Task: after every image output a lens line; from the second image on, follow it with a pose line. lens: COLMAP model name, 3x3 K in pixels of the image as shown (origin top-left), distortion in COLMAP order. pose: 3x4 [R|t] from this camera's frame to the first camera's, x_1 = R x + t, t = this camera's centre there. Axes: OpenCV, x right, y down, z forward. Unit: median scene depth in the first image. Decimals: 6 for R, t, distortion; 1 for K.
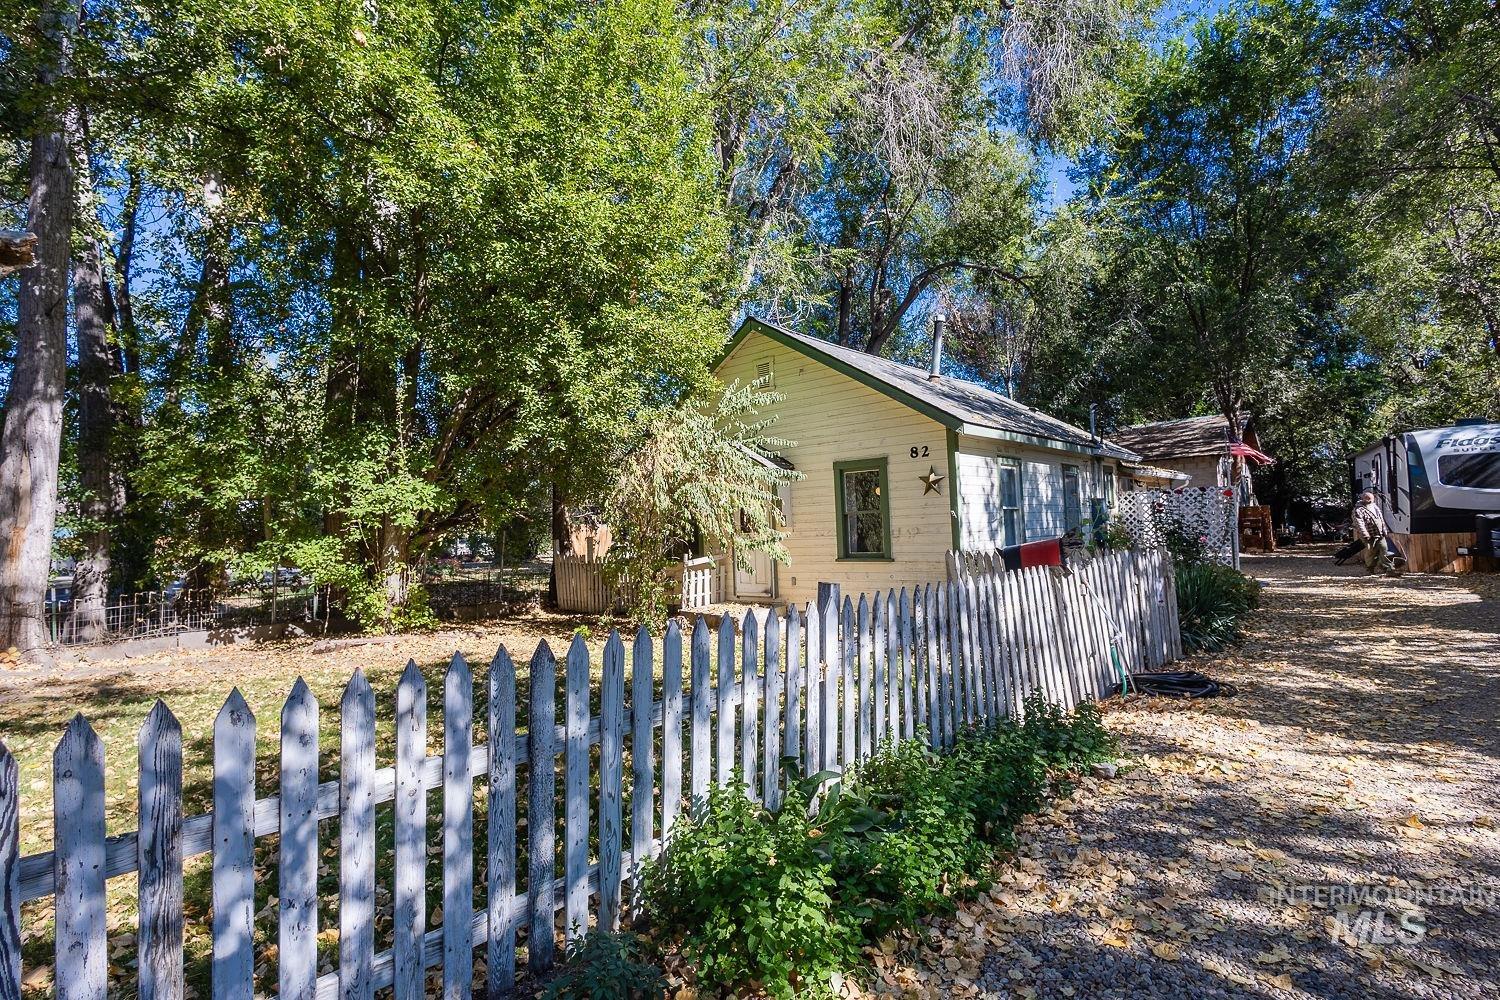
lens RADIAL K [[697.1, 0, 747.1], [0, 697.1, 500.1], [0, 0, 1]] dist [0.006013, -0.000145]
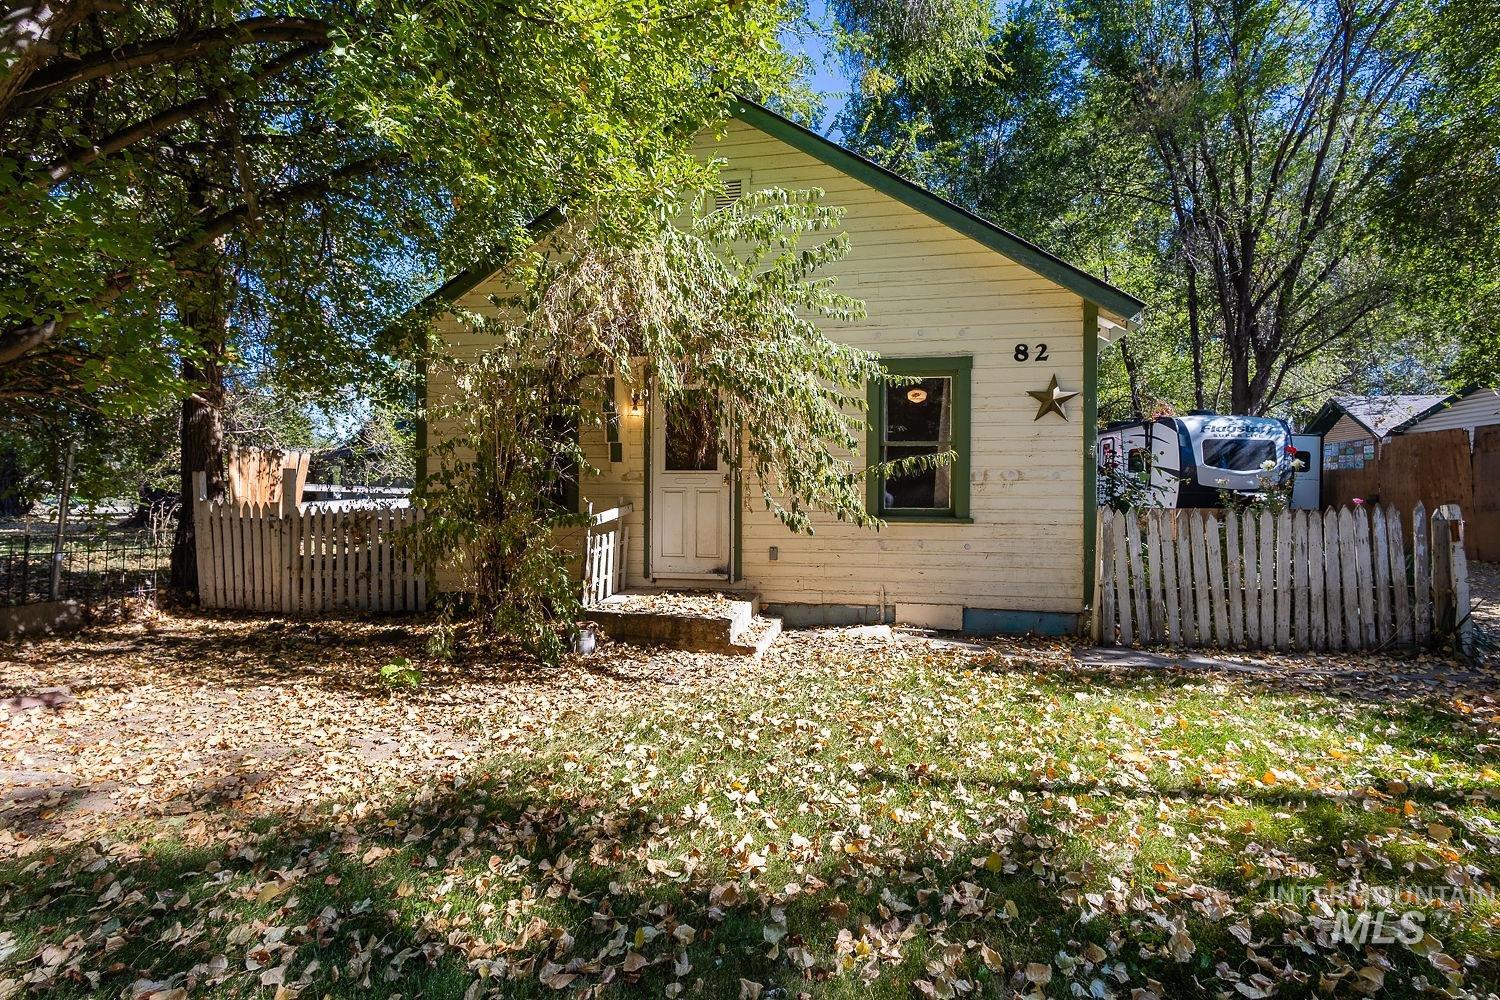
lens RADIAL K [[697.1, 0, 747.1], [0, 697.1, 500.1], [0, 0, 1]] dist [0.006013, -0.000145]
pose [[0.862555, 0.035757, 0.504698, -0.208524], [-0.058977, 0.997805, 0.030102, 0.043729], [-0.502514, -0.055730, 0.862771, 0.403707]]
